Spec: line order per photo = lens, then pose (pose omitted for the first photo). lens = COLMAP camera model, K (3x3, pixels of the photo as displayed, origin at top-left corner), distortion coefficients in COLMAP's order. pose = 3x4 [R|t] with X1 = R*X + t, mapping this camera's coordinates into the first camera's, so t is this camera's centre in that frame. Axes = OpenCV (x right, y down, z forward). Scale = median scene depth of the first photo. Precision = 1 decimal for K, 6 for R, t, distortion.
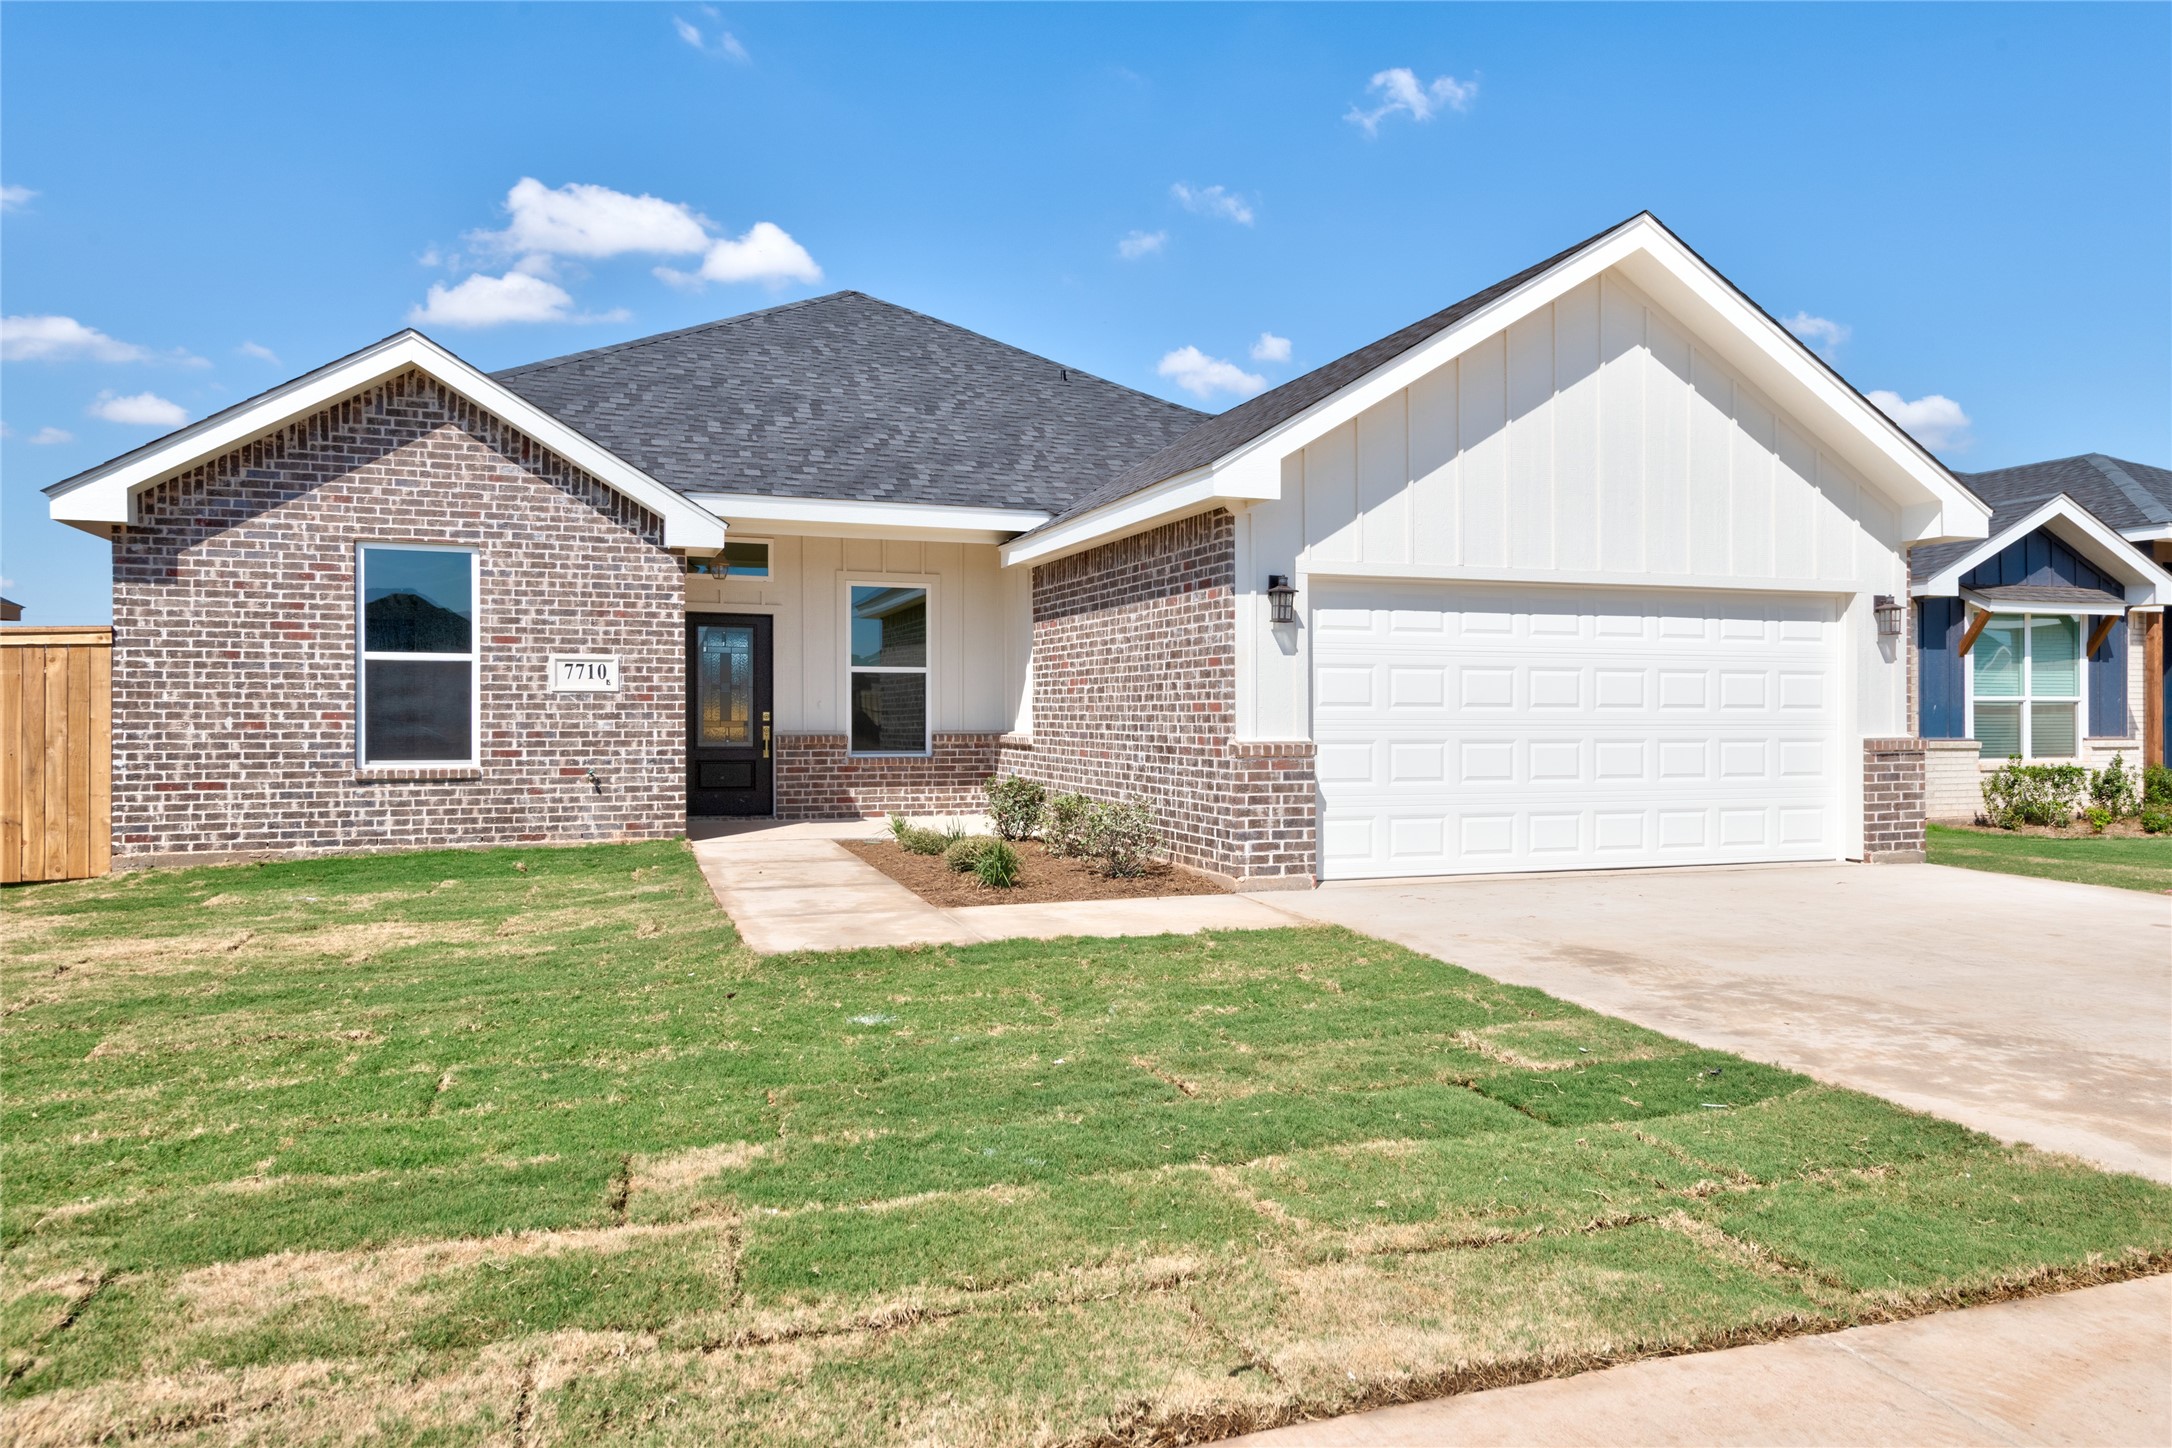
lens RADIAL K [[1396.1, 0, 1120.7], [0, 1396.1, 732.4], [0, 0, 1]] dist [0.001978, -0.007242]
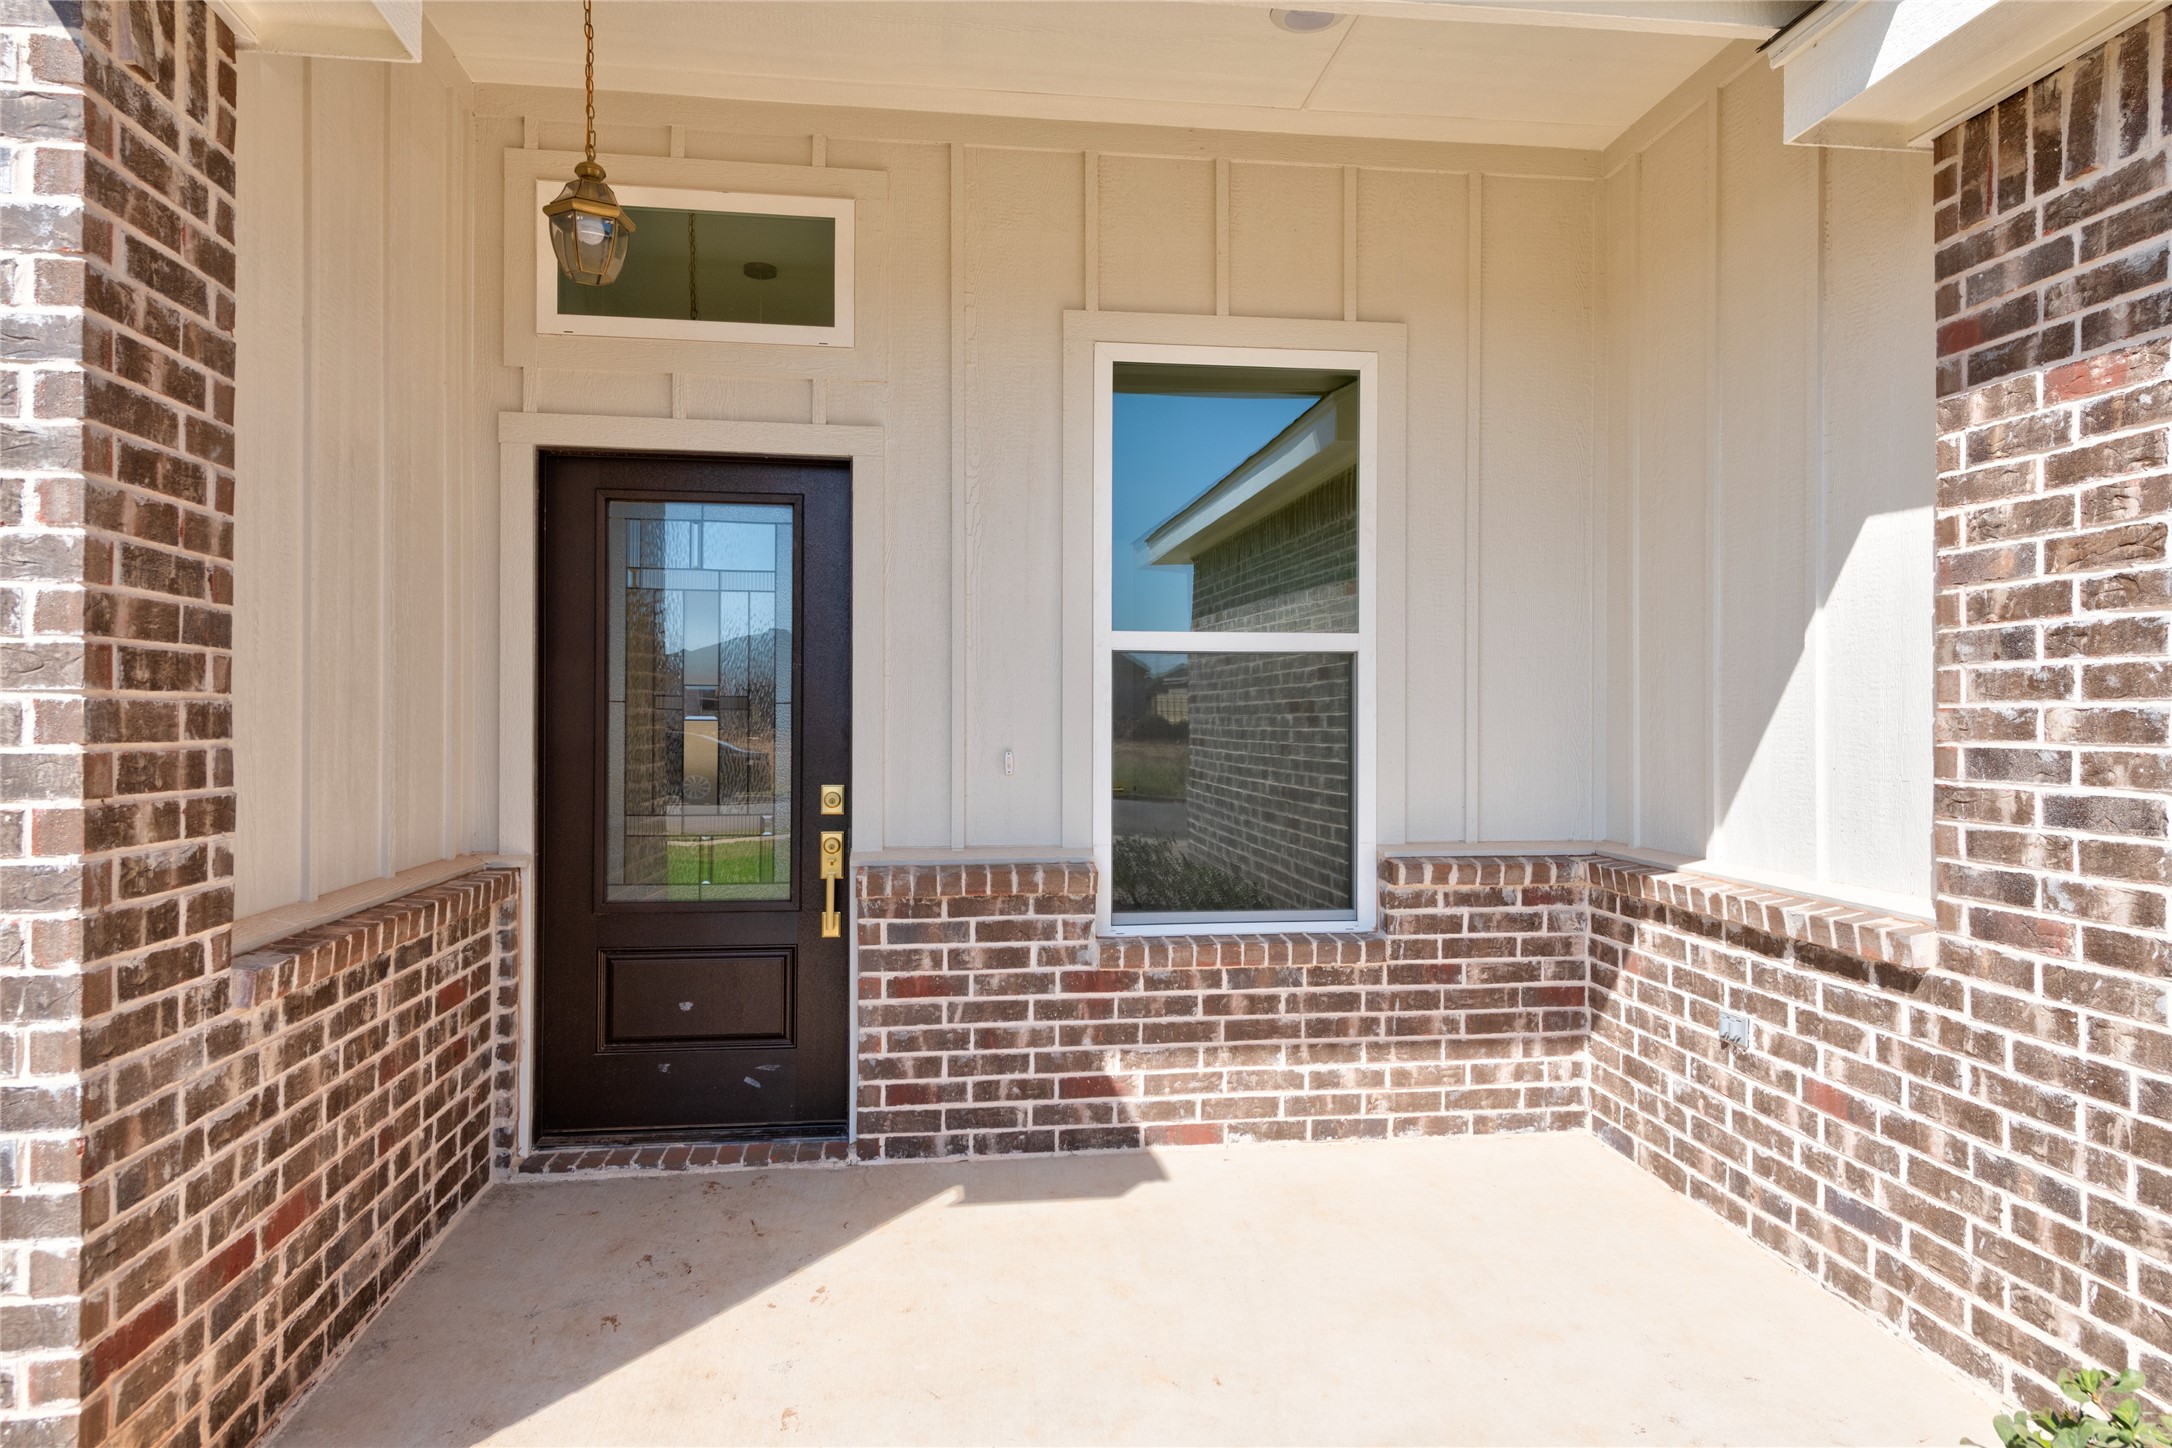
lens RADIAL K [[1021.3, 0, 1086.0], [0, 1021.3, 724.0], [0, 0, 1]] dist [0.002254, 0.000076]
pose [[0.967534, 0.002696, -0.252728, -0.169869], [-0.003086, 0.999995, -0.001146, -0.032212], [0.252723, 0.001889, 0.967537, 0.934628]]
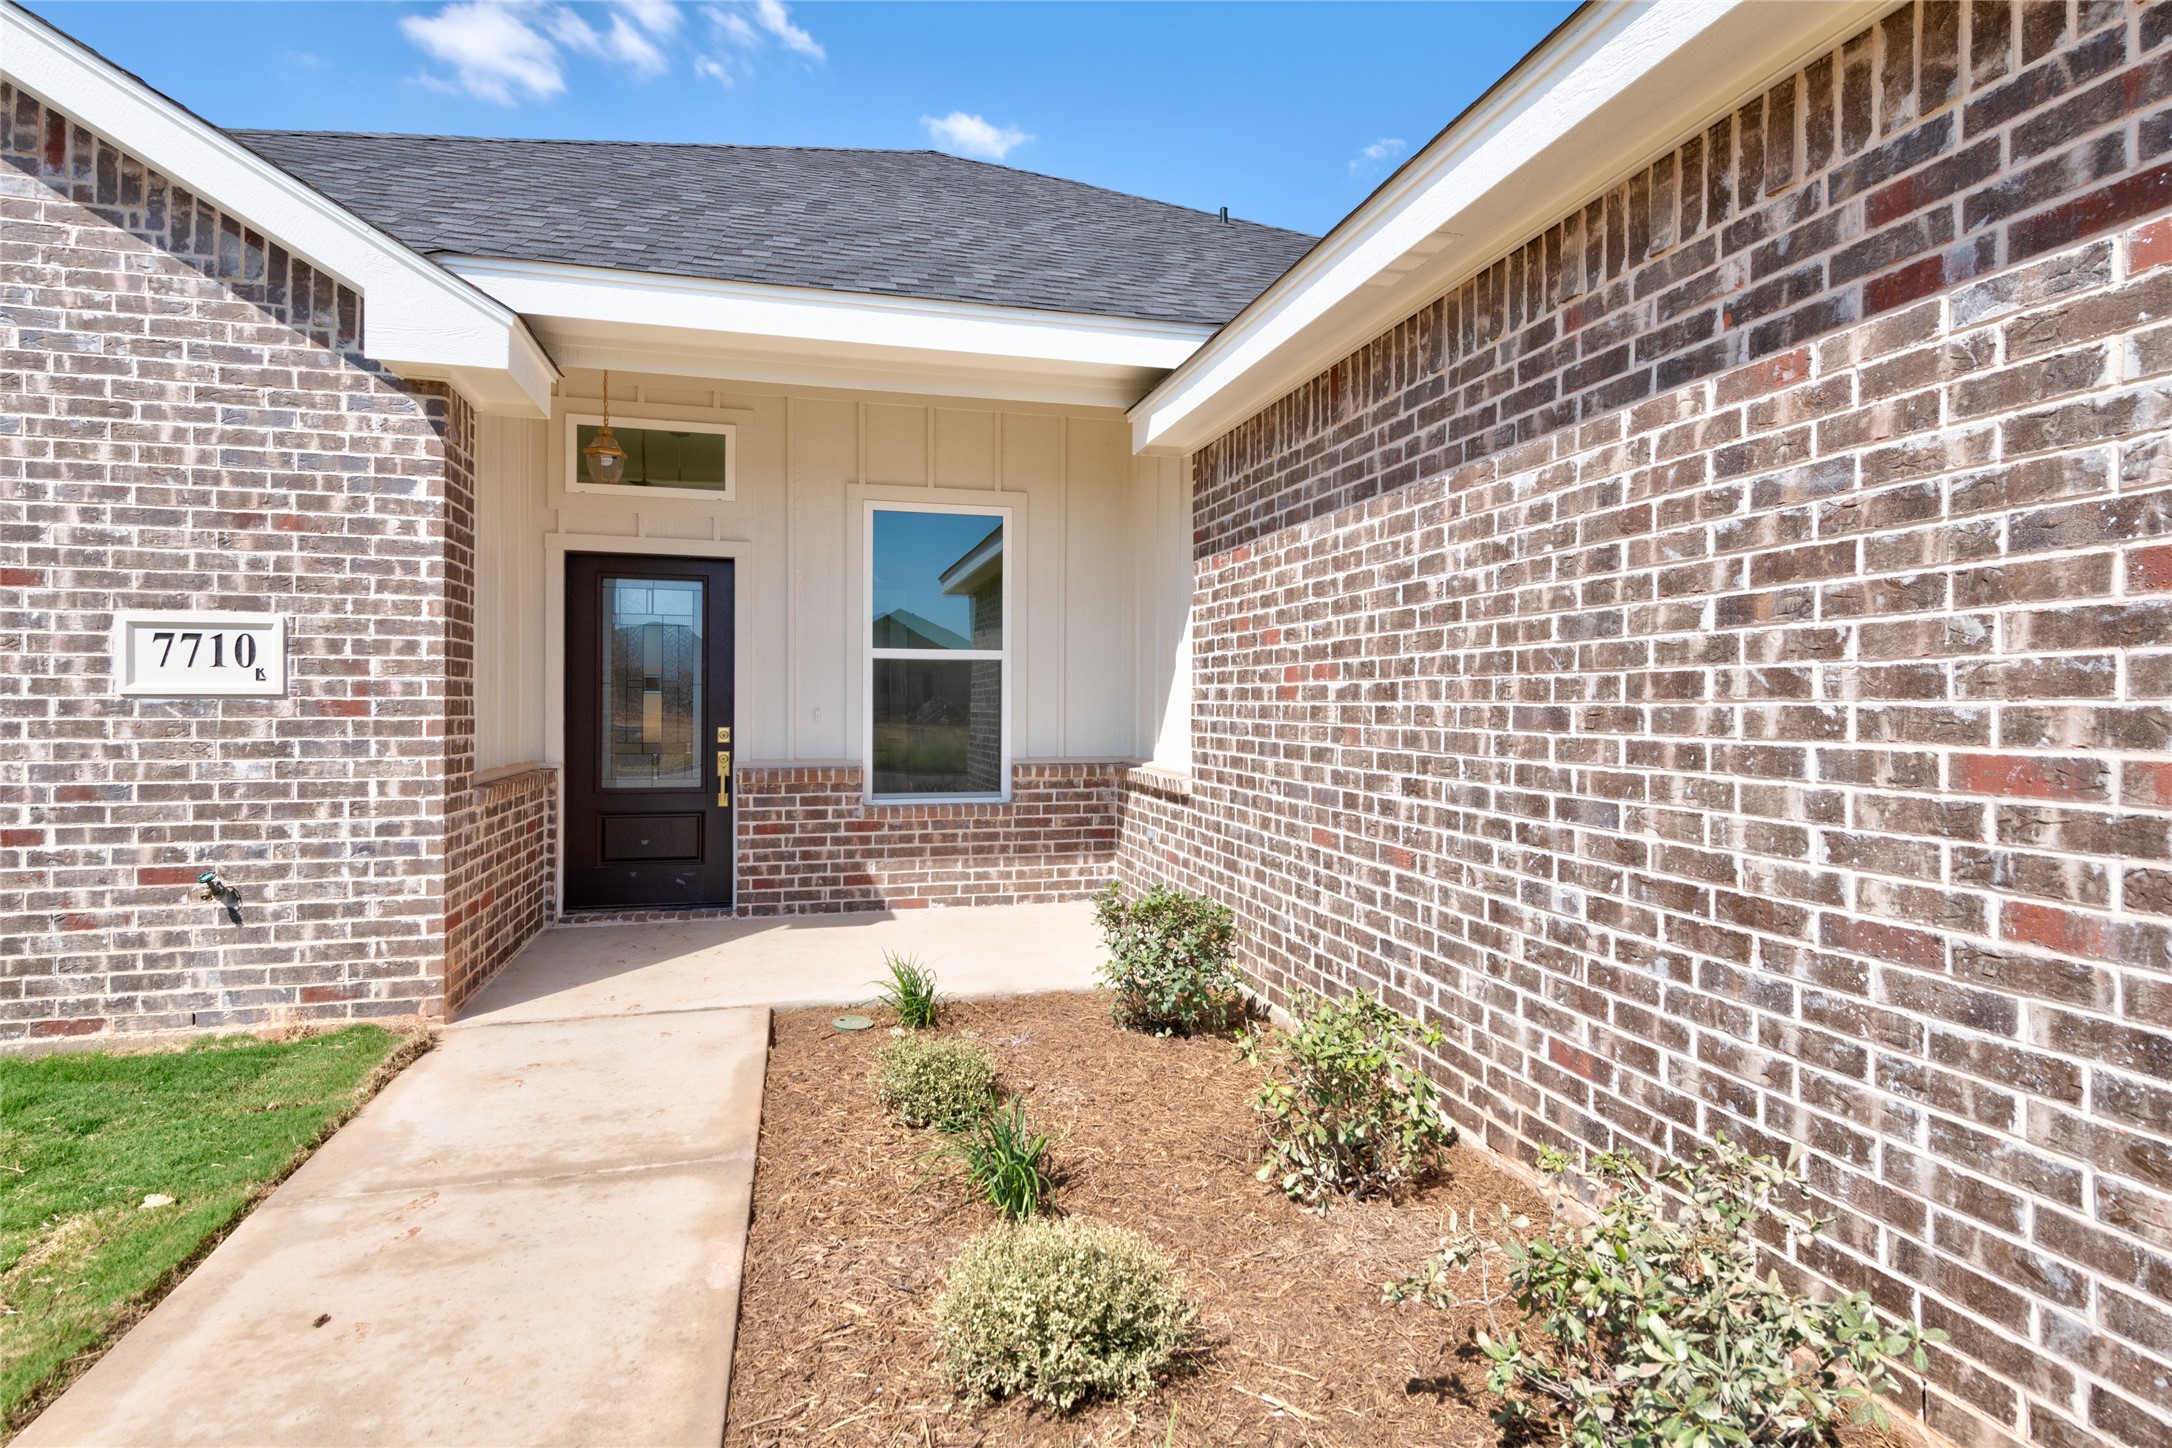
lens RADIAL K [[936.6, 0, 1072.6], [0, 936.6, 713.3], [0, 0, 1]] dist [0.000502, 0.000251]
pose [[0.990763, 0.004286, -0.135541, -0.068298], [-0.004170, 0.999991, 0.001136, -0.024986], [0.135544, -0.000560, 0.990771, 0.741685]]
